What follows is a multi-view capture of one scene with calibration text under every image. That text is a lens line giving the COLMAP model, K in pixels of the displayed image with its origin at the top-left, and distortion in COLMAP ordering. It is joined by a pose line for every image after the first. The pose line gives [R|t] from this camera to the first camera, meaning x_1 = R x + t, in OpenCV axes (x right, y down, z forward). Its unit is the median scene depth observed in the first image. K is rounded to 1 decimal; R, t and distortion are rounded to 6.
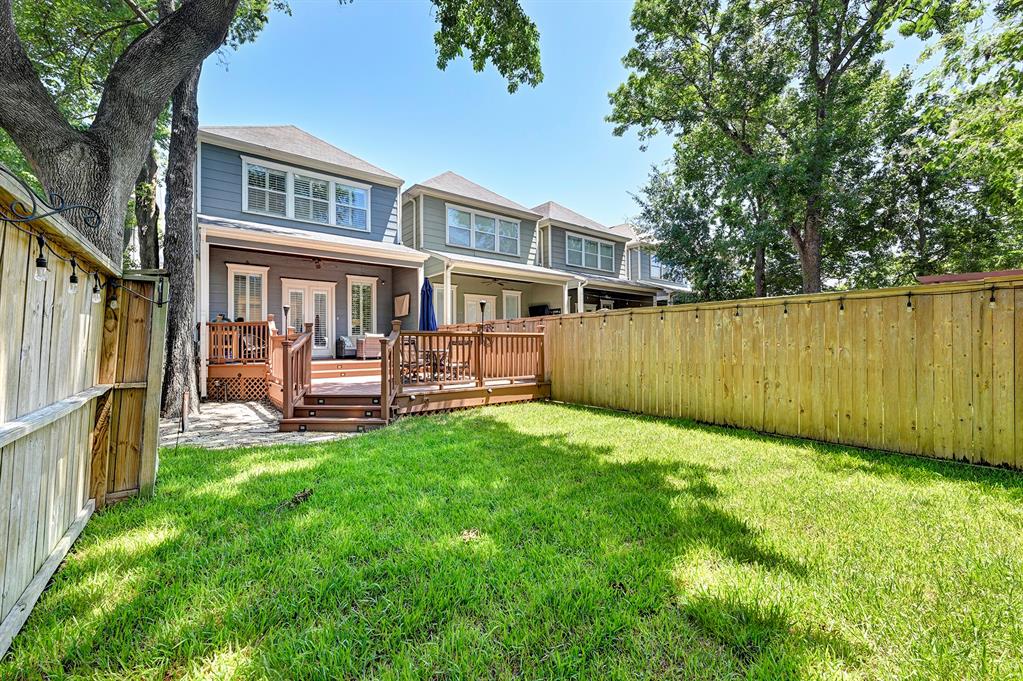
lens RADIAL K [[408.2, 0, 500.8], [0, 408.2, 337.9], [0, 0, 1]] dist [-0.000213, -0.000122]
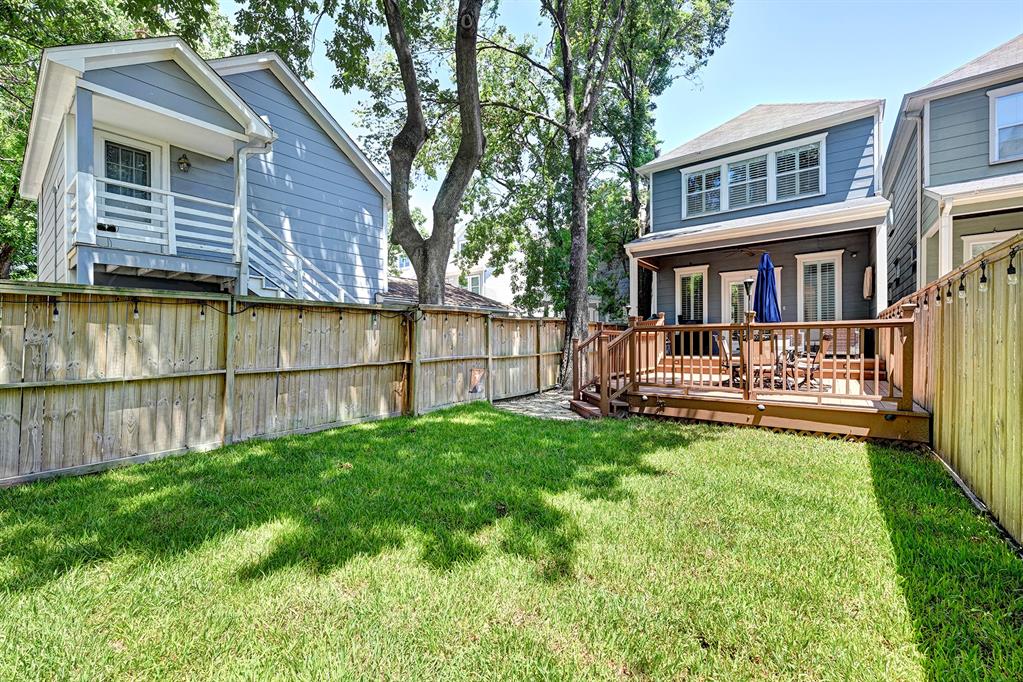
lens RADIAL K [[408.2, 0, 501.7], [0, 408.2, 337.1], [0, 0, 1]] dist [-0.000213, -0.000122]
pose [[0.258001, -0.007081, -0.966119, 0.306779], [0.020698, 0.999784, -0.001801, 0.001734], [0.965923, -0.019532, 0.258092, 0.231226]]
